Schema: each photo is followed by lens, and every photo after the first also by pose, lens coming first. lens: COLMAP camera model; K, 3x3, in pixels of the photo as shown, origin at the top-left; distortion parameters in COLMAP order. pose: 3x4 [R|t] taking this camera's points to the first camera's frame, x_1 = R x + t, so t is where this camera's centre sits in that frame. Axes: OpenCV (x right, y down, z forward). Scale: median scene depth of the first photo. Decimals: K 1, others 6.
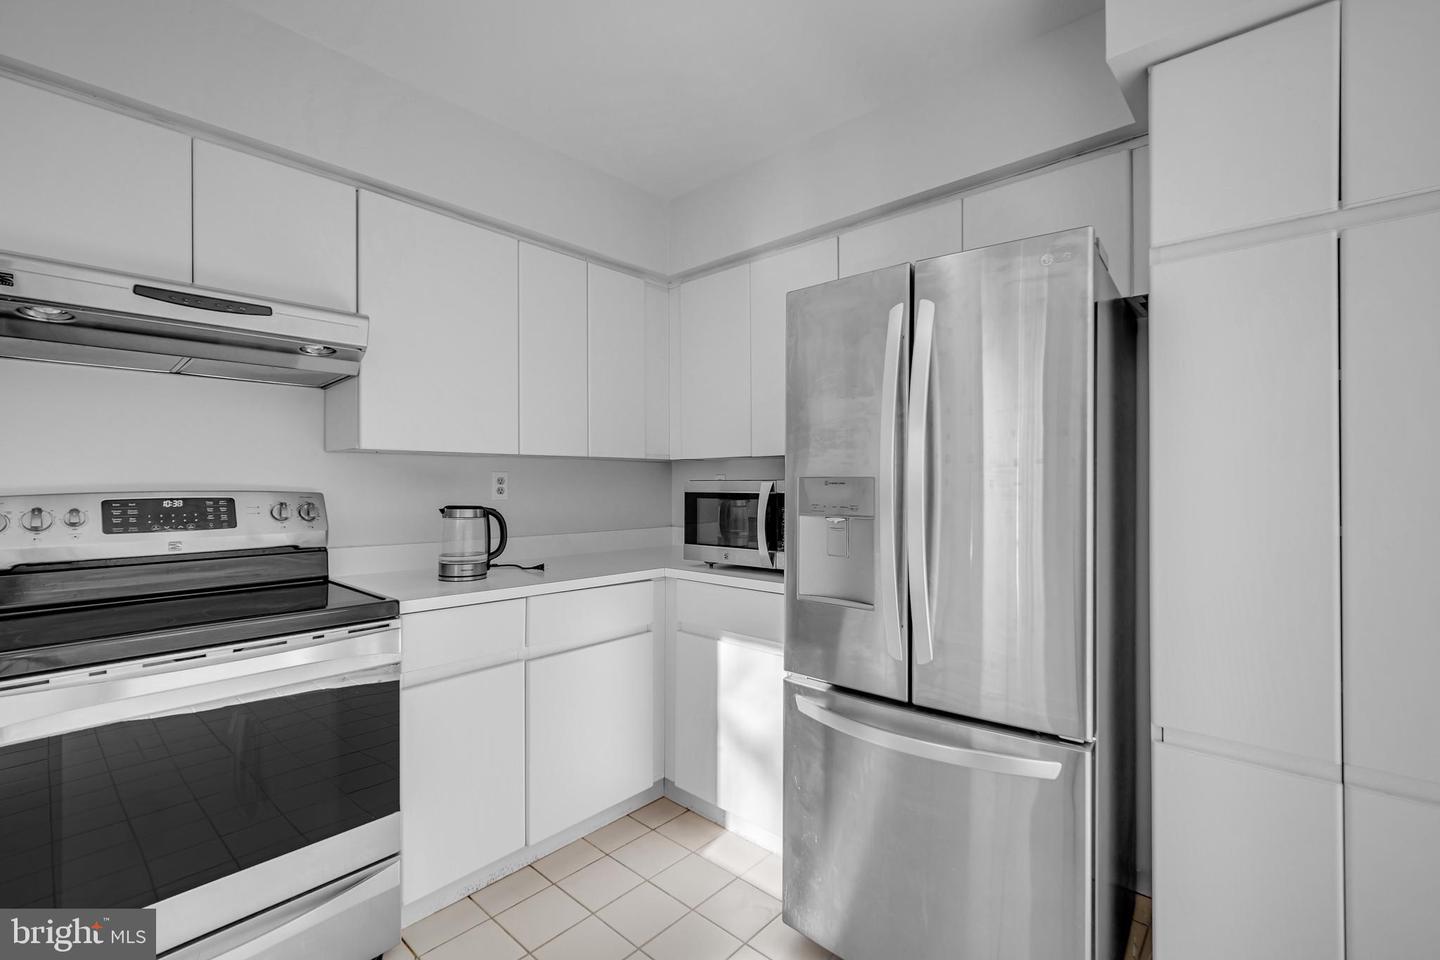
lens RADIAL K [[618.2, 0, 721.2], [0, 618.2, 481.5], [0, 0, 1]] dist [-0.000973, 0.000090]
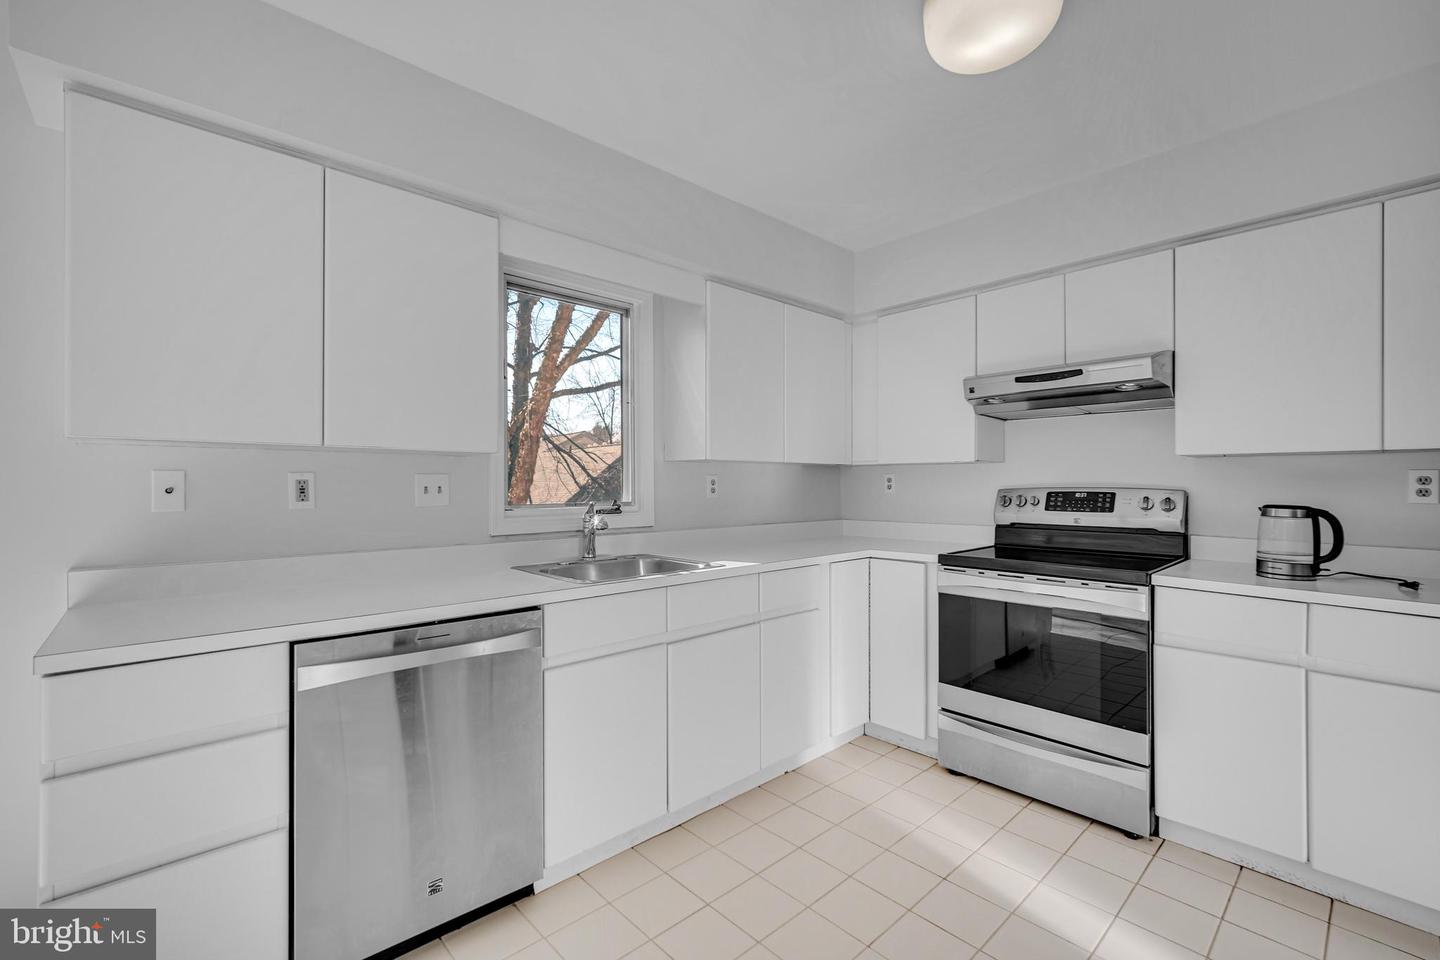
lens RADIAL K [[618.2, 0, 716.8], [0, 618.2, 477.9], [0, 0, 1]] dist [-0.000973, 0.000090]
pose [[-0.095316, -0.005607, -0.995431, 0.762487], [-0.000480, 0.999984, -0.005586, 0.000609], [0.995447, -0.000055, -0.095317, 0.197641]]
